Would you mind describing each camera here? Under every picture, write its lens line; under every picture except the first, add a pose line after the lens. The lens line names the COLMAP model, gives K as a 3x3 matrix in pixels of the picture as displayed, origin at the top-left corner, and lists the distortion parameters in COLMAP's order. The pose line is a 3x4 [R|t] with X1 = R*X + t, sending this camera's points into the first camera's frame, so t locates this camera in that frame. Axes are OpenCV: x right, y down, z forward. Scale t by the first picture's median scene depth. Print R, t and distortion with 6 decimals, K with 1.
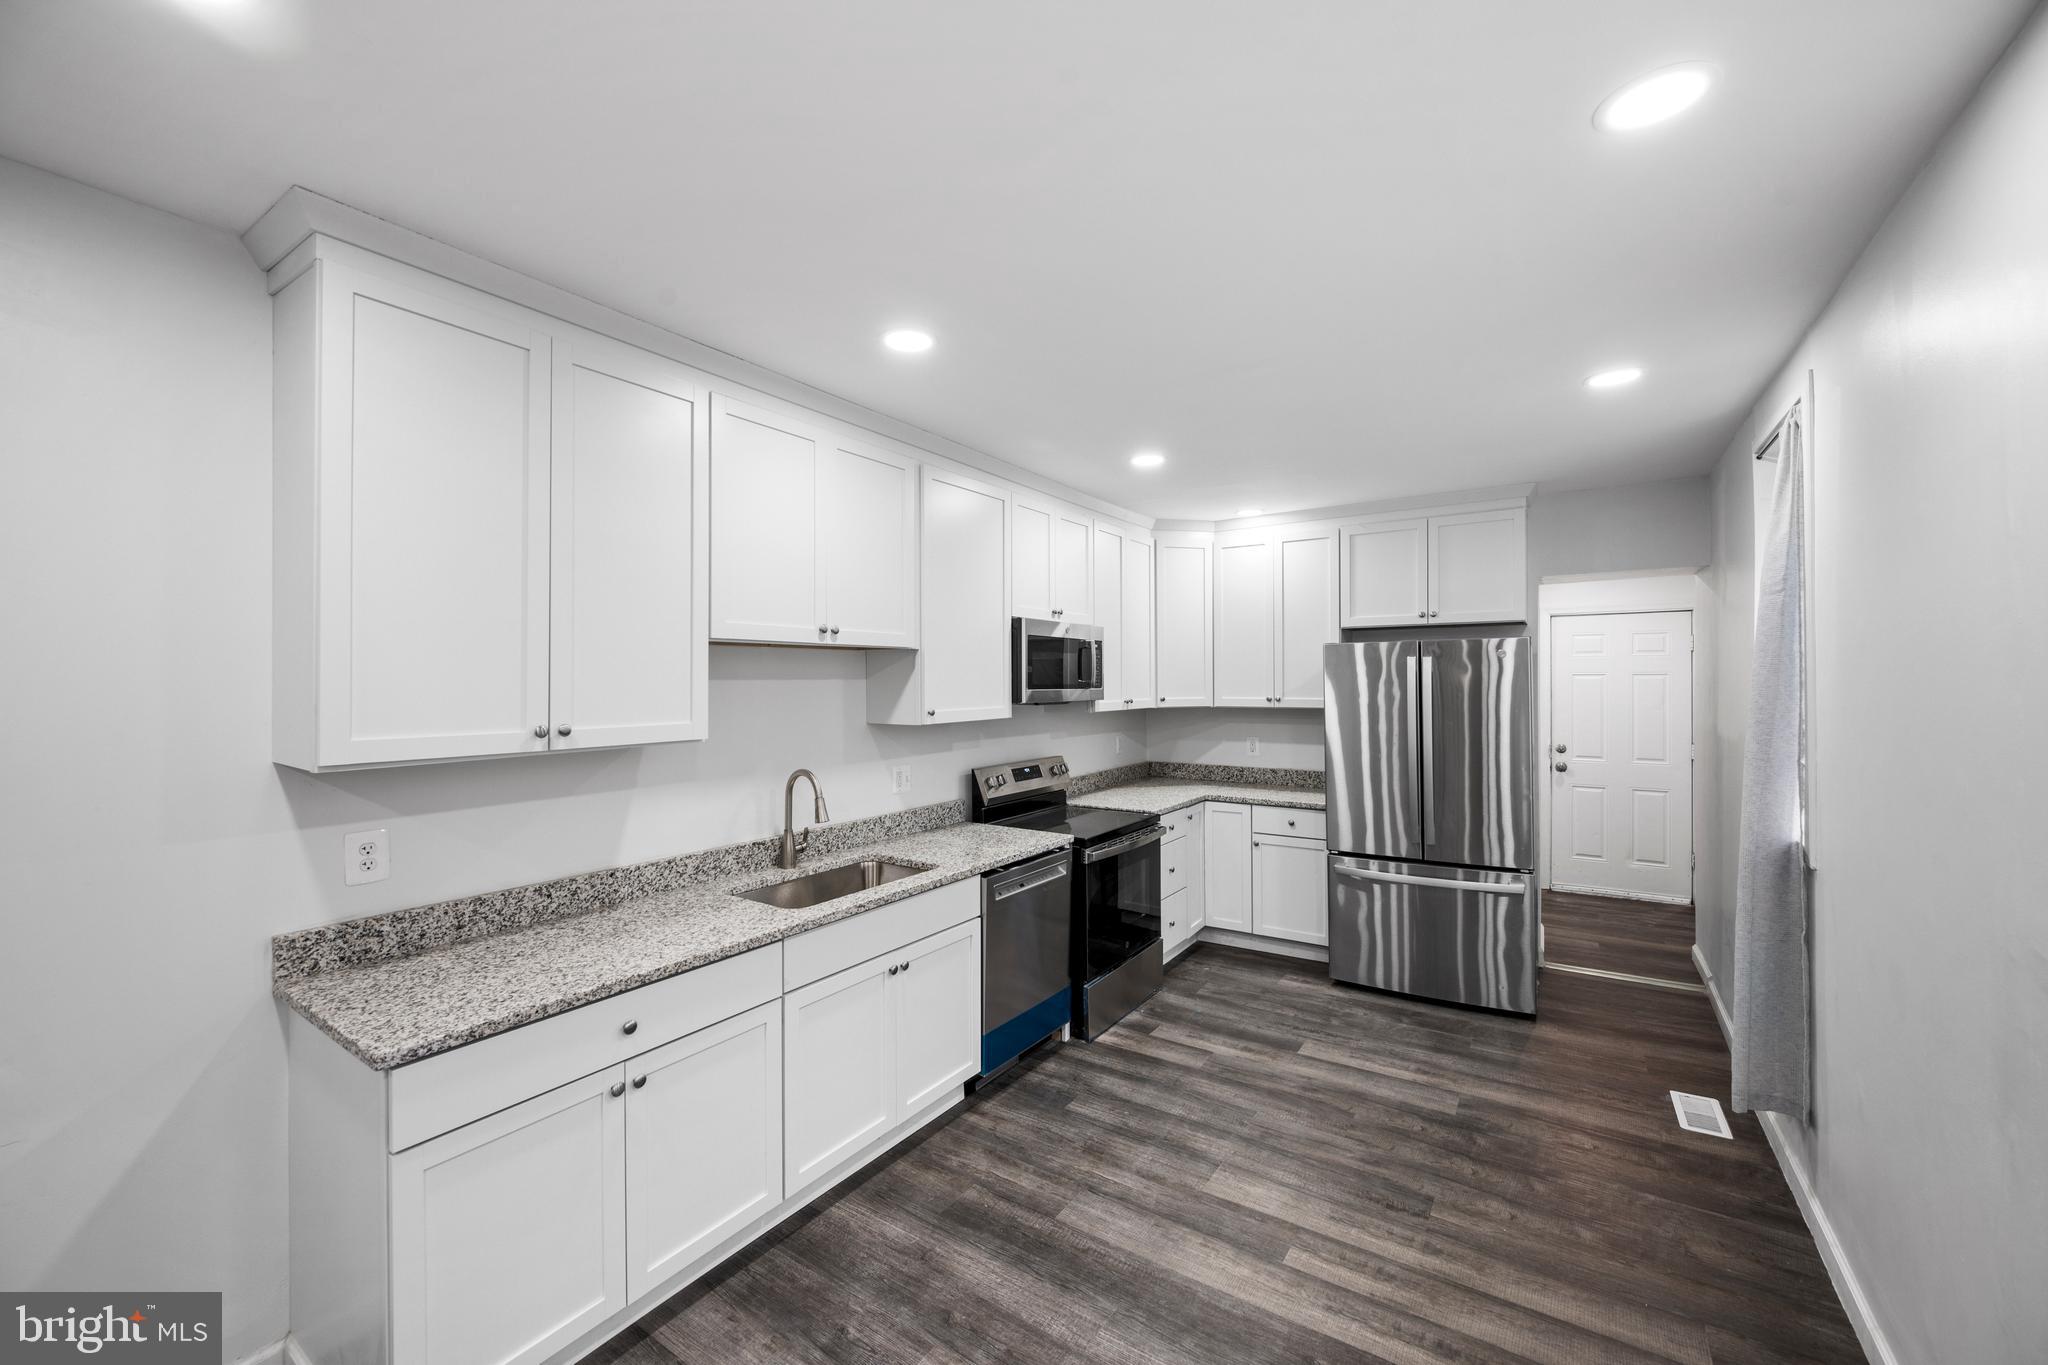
lens RADIAL K [[804.7, 0, 1027.6], [0, 804.7, 678.0], [0, 0, 1]] dist [-0.000800, -0.000534]
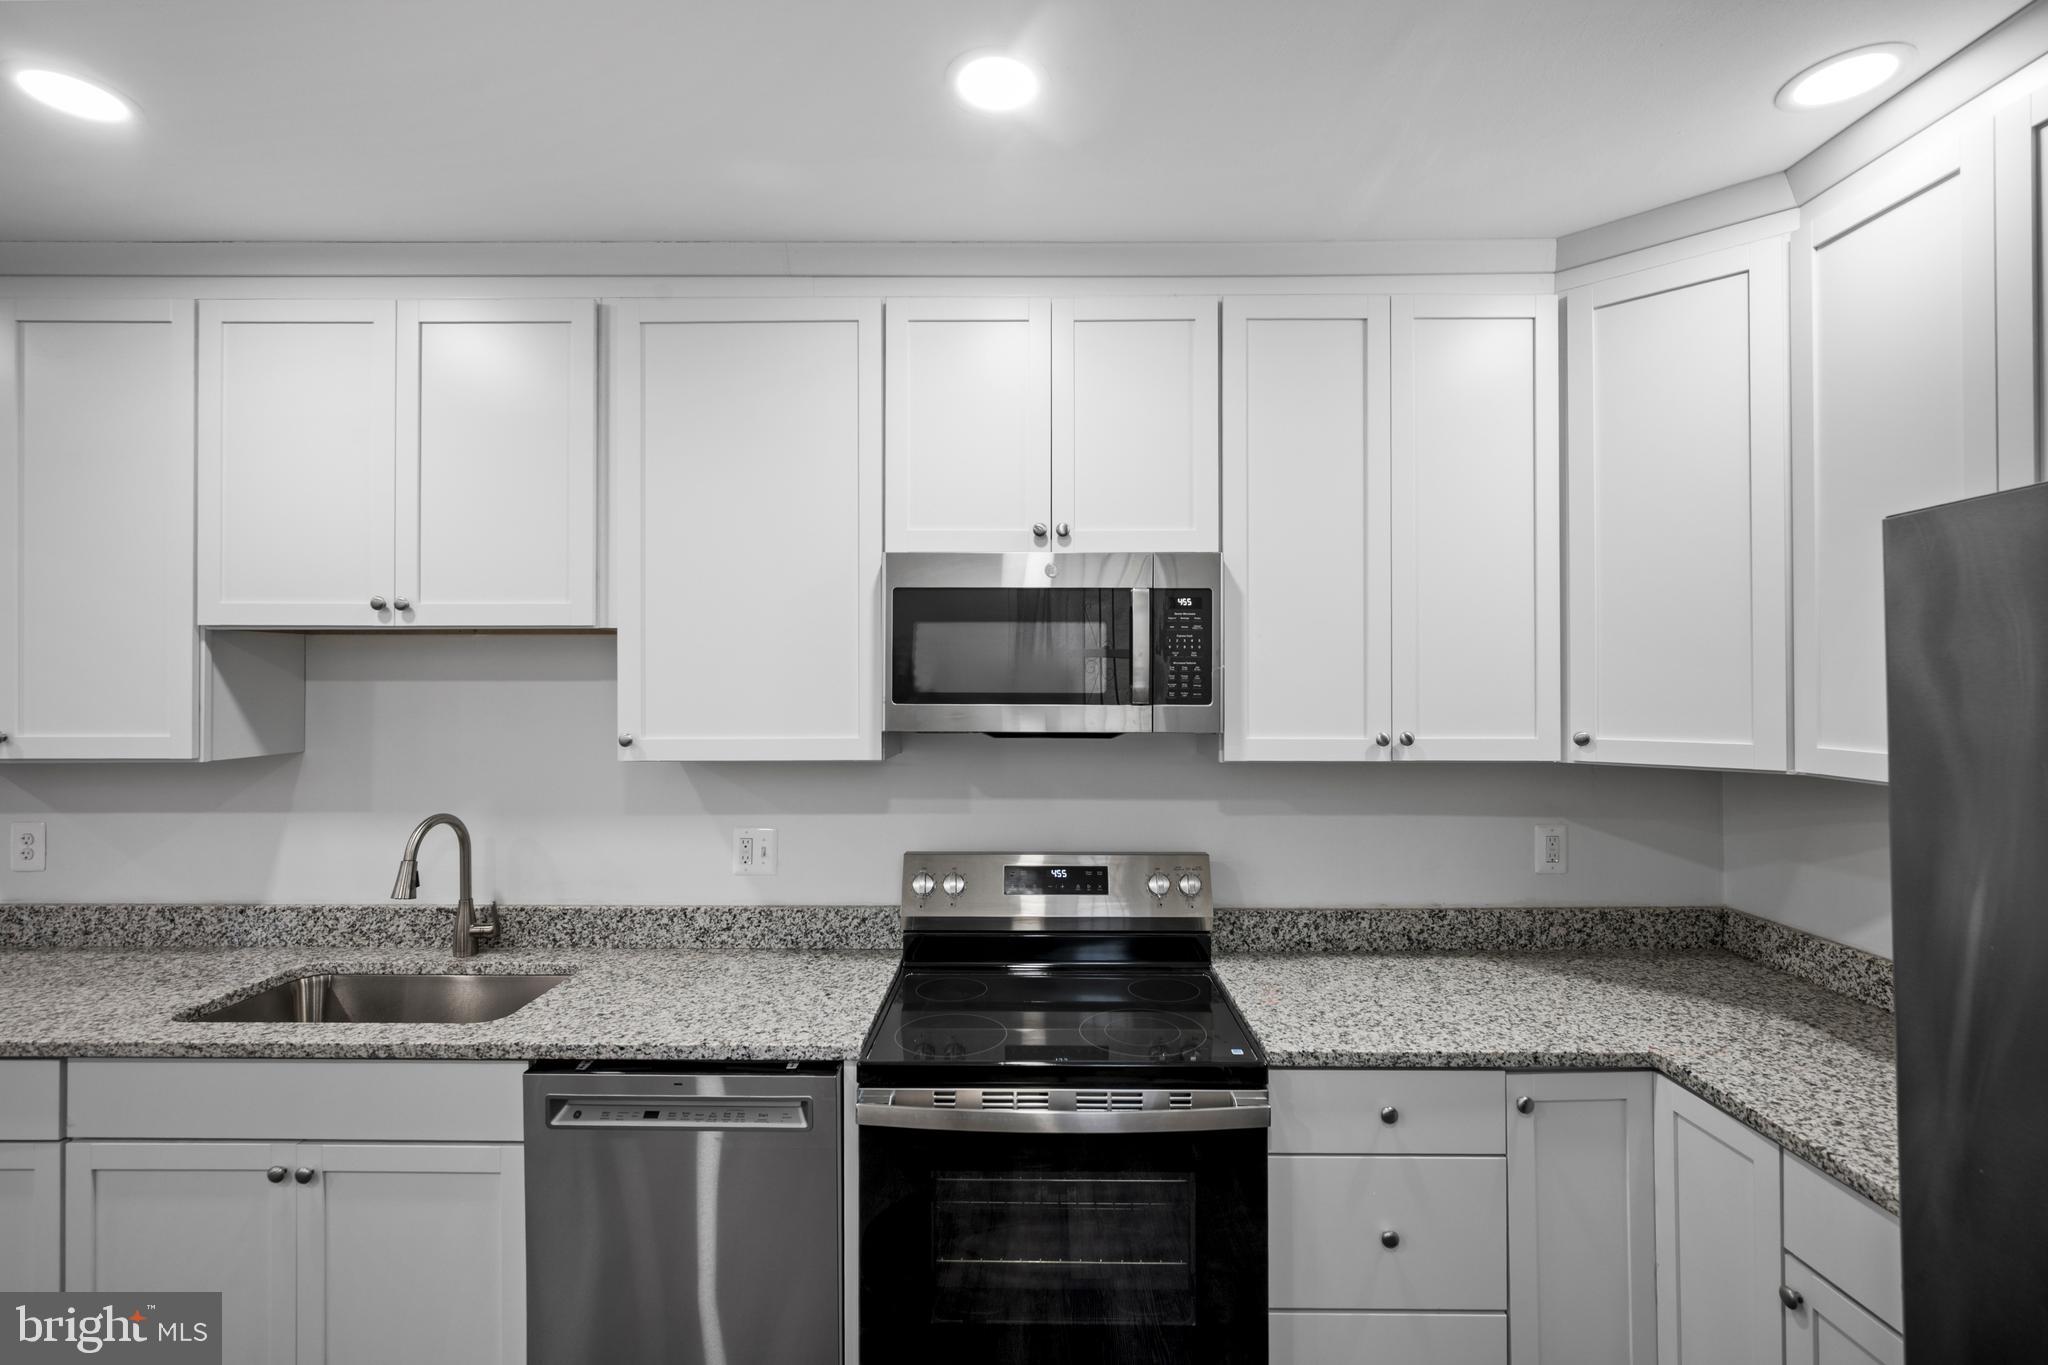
lens RADIAL K [[923.9, 0, 1028.1], [0, 923.9, 676.2], [0, 0, 1]] dist [-0.001613, 0.001332]
pose [[0.552551, -0.002233, -0.833476, 0.680141], [-0.000912, 0.999994, -0.003284, 0.000320], [0.833479, 0.002575, 0.552545, 1.050572]]
